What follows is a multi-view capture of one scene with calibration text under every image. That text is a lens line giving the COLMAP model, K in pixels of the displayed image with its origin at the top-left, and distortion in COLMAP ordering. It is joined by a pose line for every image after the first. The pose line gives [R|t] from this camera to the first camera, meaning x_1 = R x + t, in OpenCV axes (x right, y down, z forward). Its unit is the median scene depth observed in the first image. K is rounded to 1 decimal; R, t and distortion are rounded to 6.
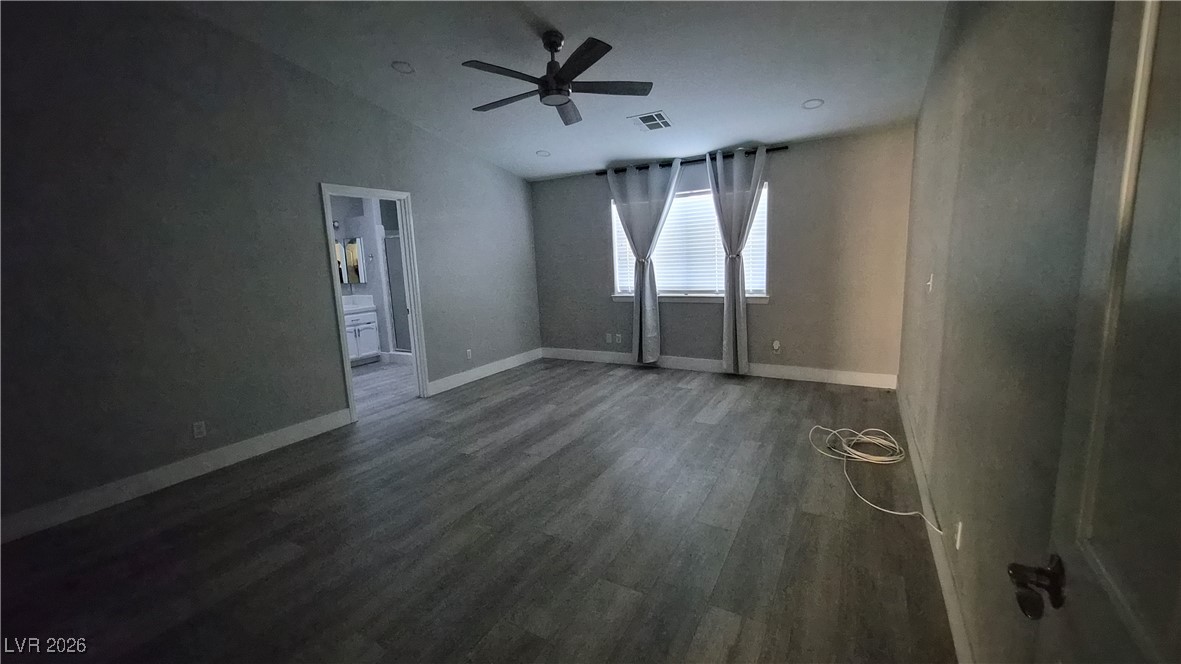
lens RADIAL K [[469.6, 0, 587.8], [0, 469.6, 336.5], [0, 0, 1]] dist [0.000785, -0.001038]
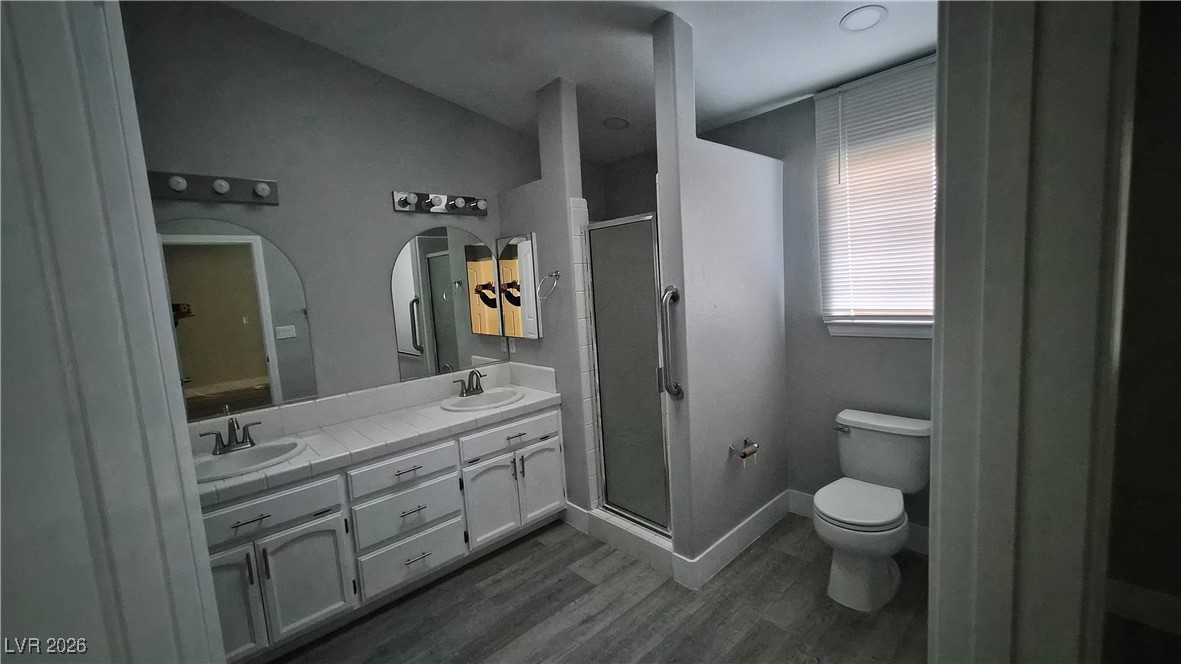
lens RADIAL K [[469.6, 0, 589.2], [0, 469.6, 325.4], [0, 0, 1]] dist [0.000785, -0.001038]
pose [[0.958600, 0.003742, -0.284730, -0.313055], [-0.020671, 0.998190, -0.056476, -0.104013], [0.284003, 0.060024, 0.956943, 0.613333]]
